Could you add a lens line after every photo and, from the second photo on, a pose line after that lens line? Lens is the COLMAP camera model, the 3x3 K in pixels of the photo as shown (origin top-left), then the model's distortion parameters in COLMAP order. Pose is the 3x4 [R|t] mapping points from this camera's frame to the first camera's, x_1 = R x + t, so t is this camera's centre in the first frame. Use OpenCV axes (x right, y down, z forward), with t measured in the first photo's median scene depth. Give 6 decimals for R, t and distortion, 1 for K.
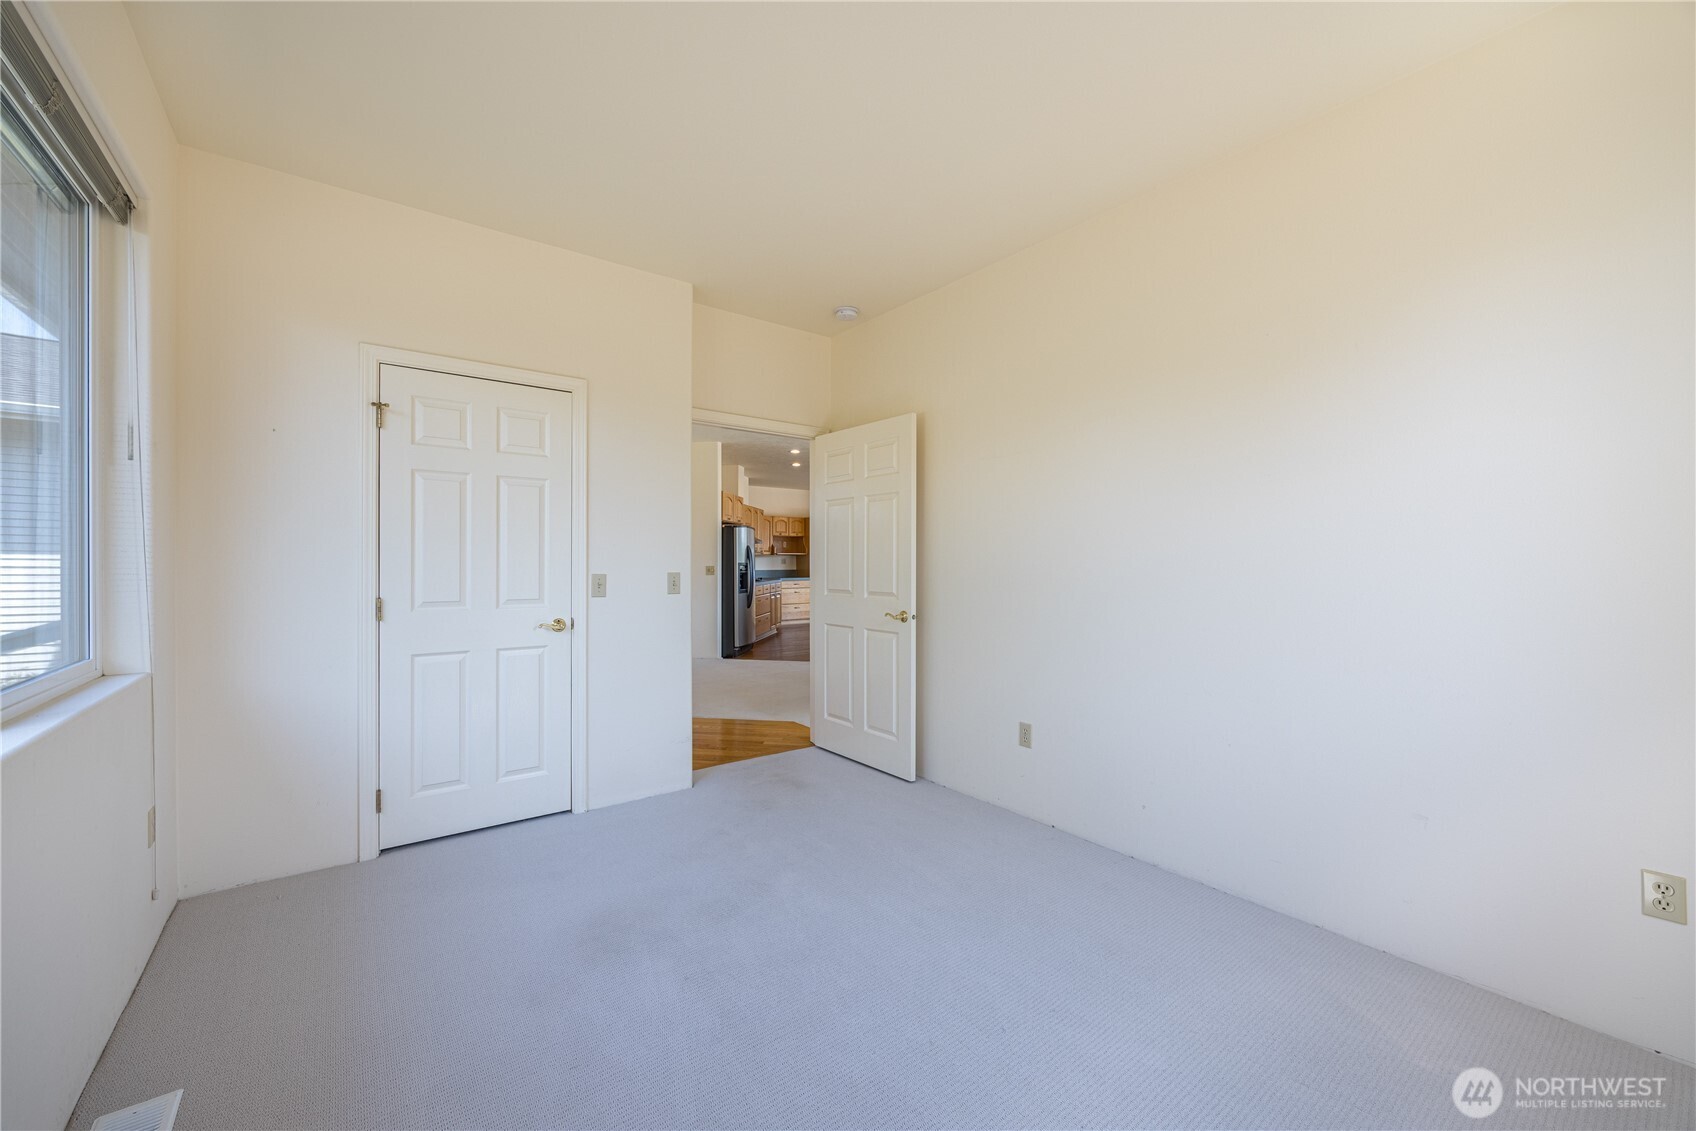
lens RADIAL K [[655.0, 0, 853.0], [0, 655.0, 556.8], [0, 0, 1]] dist [-0.001168, -0.000095]
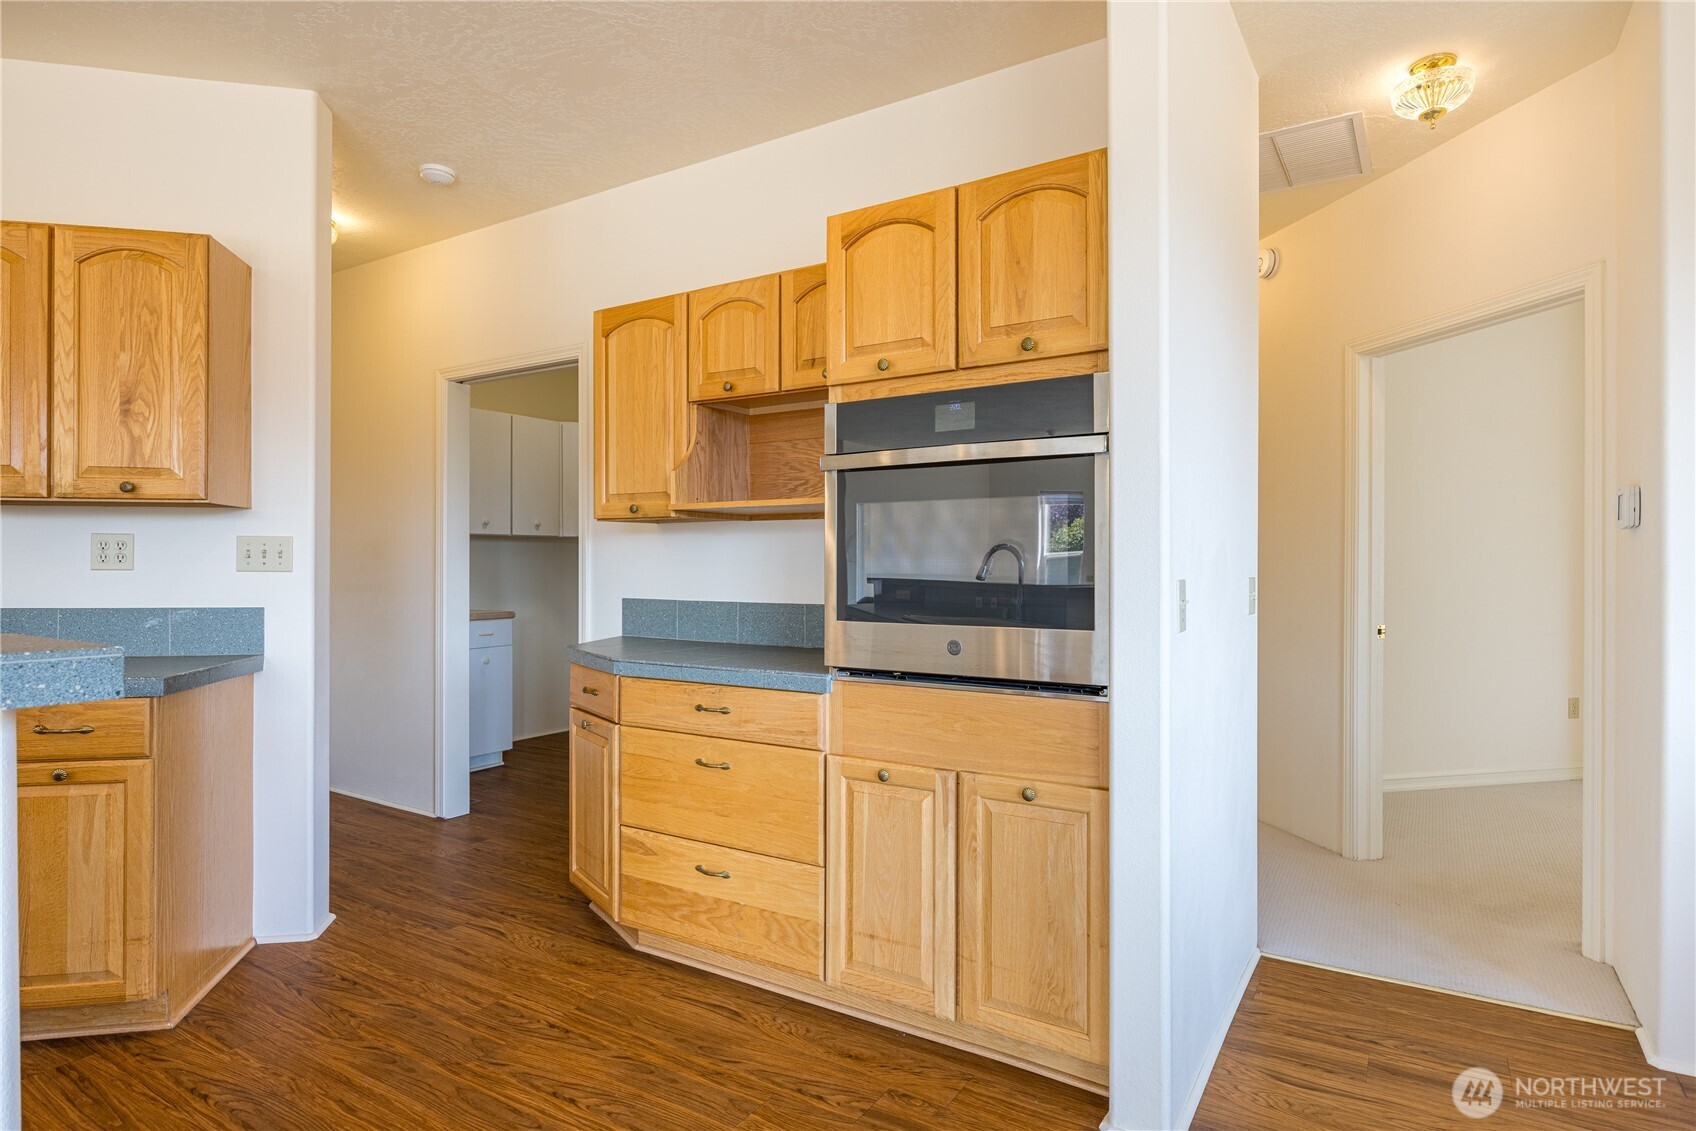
lens RADIAL K [[925.5, 0, 848.0], [0, 925.5, 565.5], [0, 0, 1]] dist [-0.004040, -0.002277]
pose [[0.339623, 0.002950, -0.940557, 0.119361], [0.004789, 0.999977, 0.004866, 0.009260], [0.940549, -0.006156, 0.339601, 0.956639]]
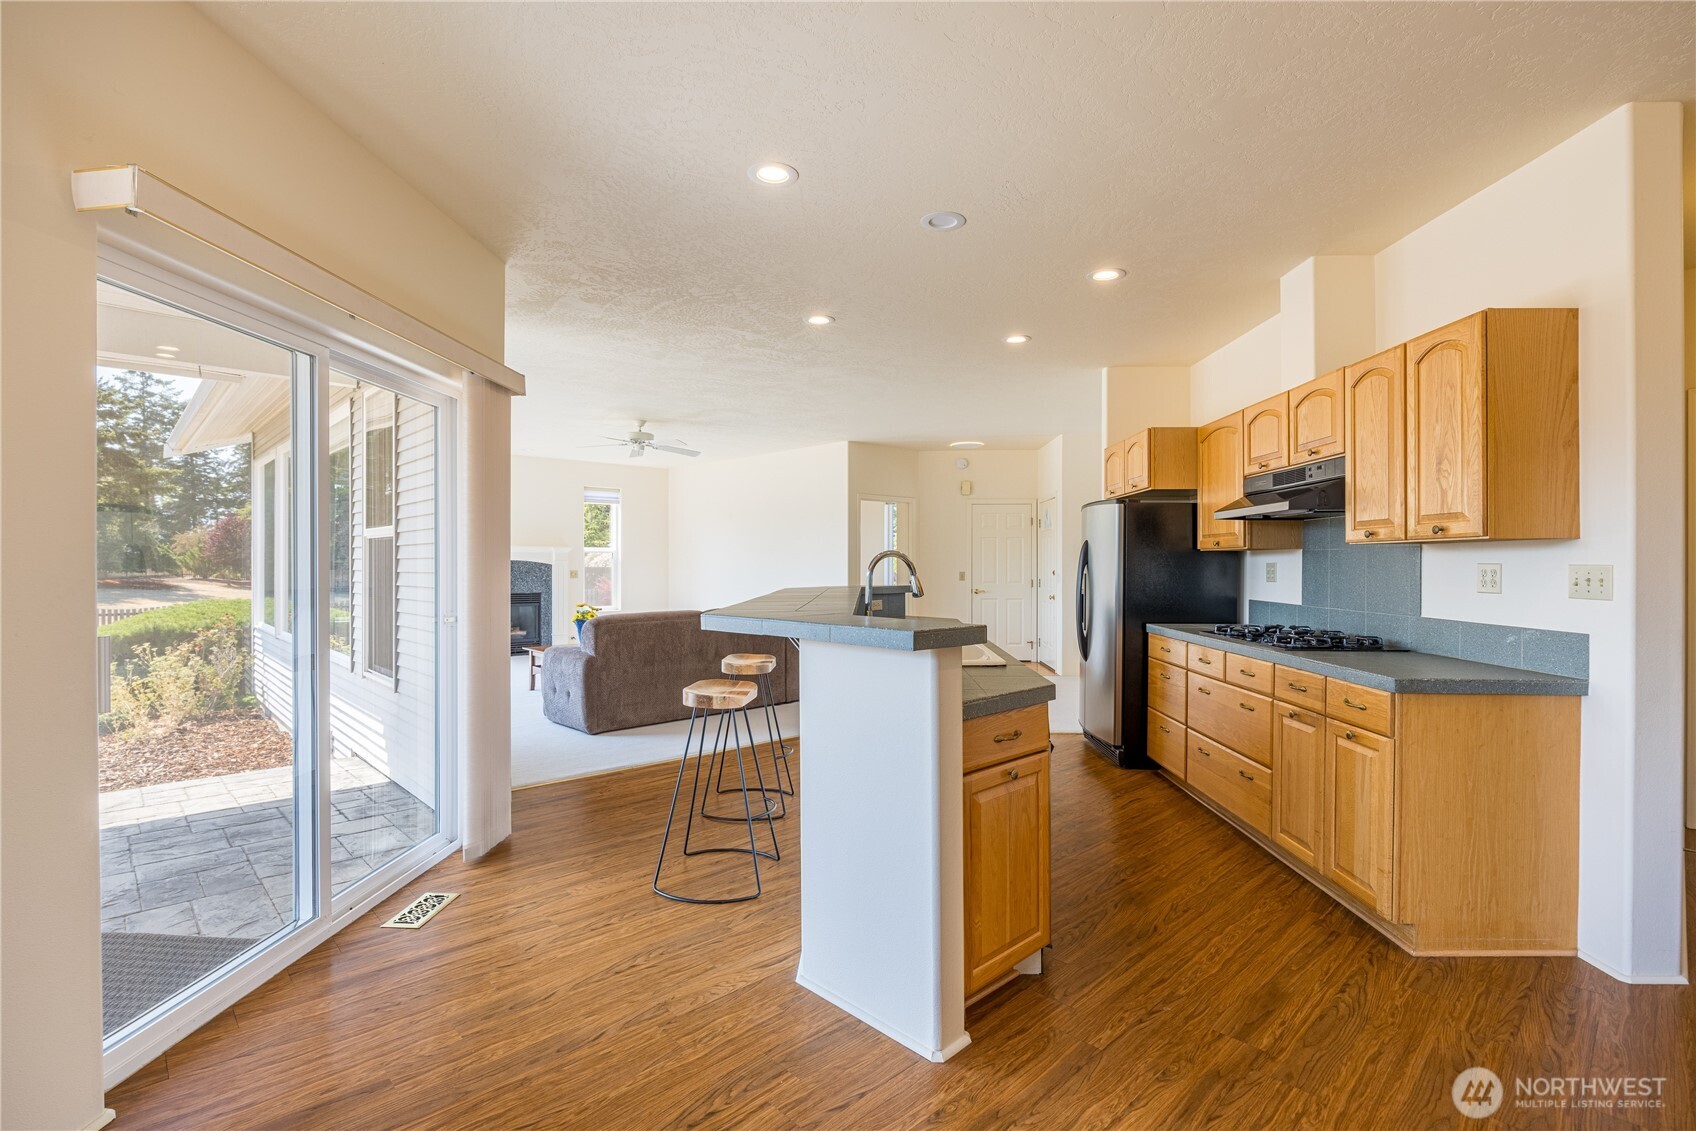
lens RADIAL K [[796.4, 0, 847.6], [0, 796.4, 564.8], [0, 0, 1]] dist [-0.011229, -0.000009]
pose [[-0.995658, -0.000093, -0.093087, 0.061485], [0.000420, 0.999985, -0.005493, 0.003429], [0.093086, -0.005508, -0.995643, 1.081201]]
